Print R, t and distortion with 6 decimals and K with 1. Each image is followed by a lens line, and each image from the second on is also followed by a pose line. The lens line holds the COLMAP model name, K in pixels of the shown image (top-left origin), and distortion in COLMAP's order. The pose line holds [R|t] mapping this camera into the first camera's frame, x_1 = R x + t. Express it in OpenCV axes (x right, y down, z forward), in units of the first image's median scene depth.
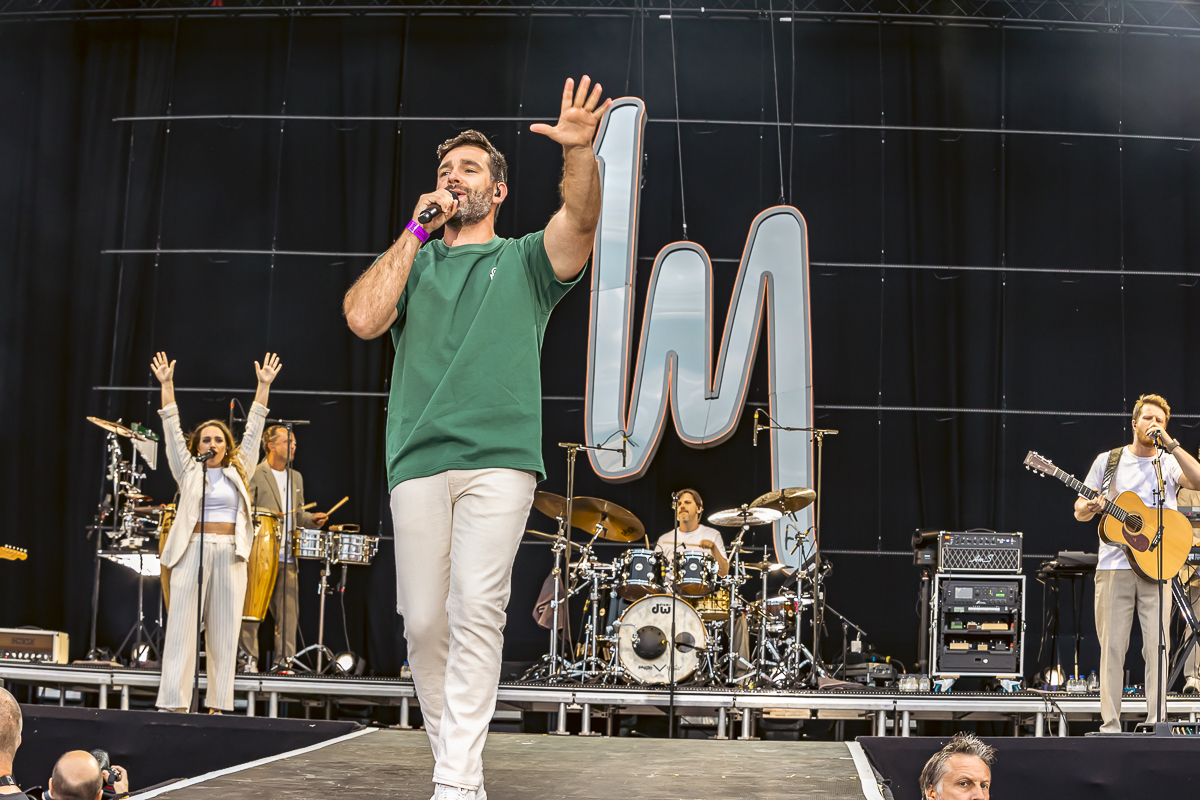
lens RADIAL K [[2556.5, 0, 600.0], [0, 2556.5, 400.0], [0, 0, 1]] dist [-0.568870, 0.379505]
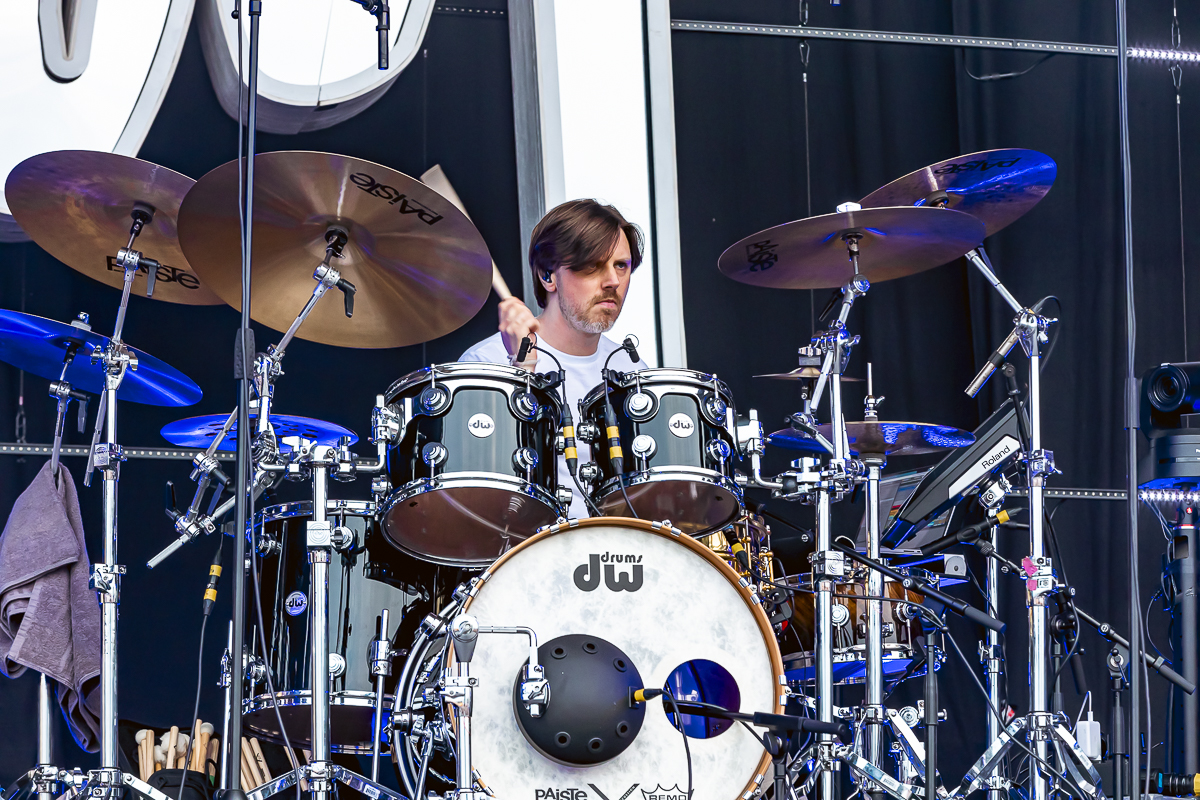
lens RADIAL K [[5297.0, 0, 600.0], [0, 5297.0, 400.0], [0, 0, 1]] dist [-0.621356, 4.177944]
pose [[0.950548, 0.013988, 0.310262, -0.141363], [-0.012502, 0.999899, -0.006776, 0.064363], [-0.310325, 0.002562, 0.950627, 0.450989]]
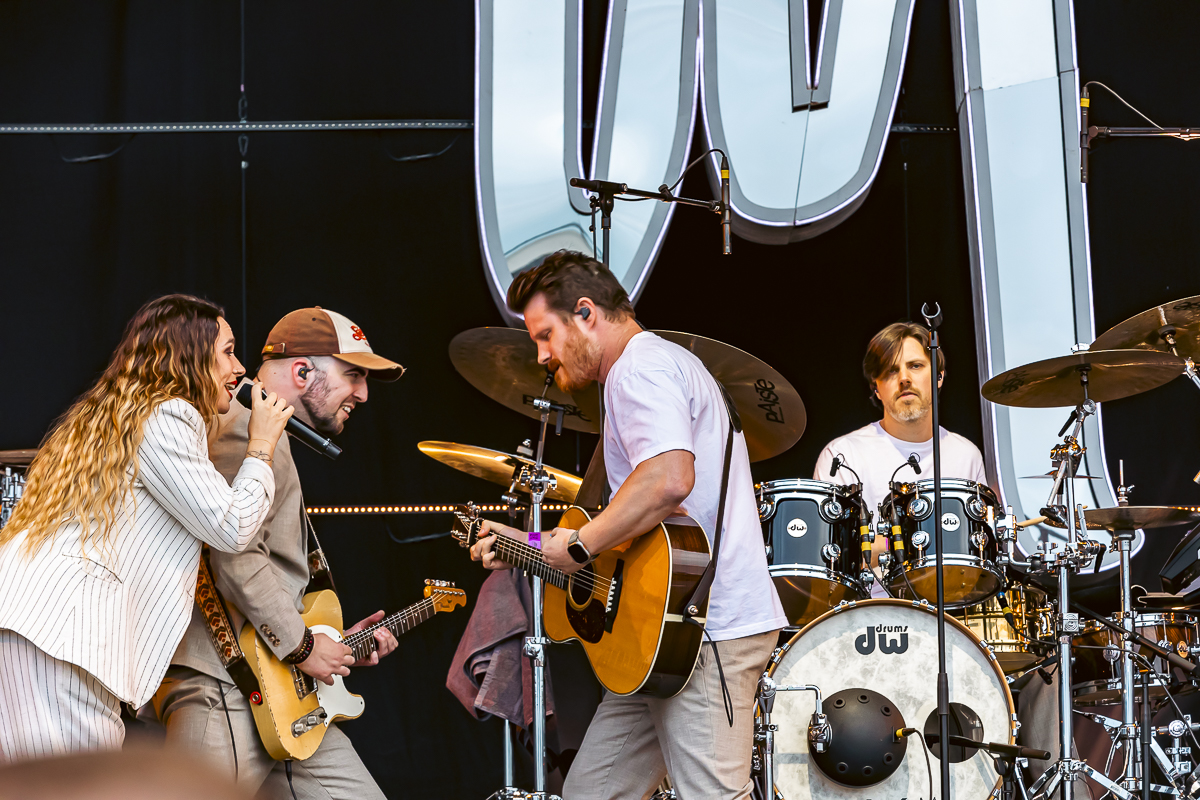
lens RADIAL K [[5477.9, 0, 600.0], [0, 5477.9, 400.0], [0, 0, 1]] dist [-0.585620, -1.481532]
pose [[0.991155, -0.027800, 0.129761, -0.106897], [0.026205, 0.999559, 0.013982, 0.035139], [-0.130093, -0.010458, 0.991447, 0.239846]]
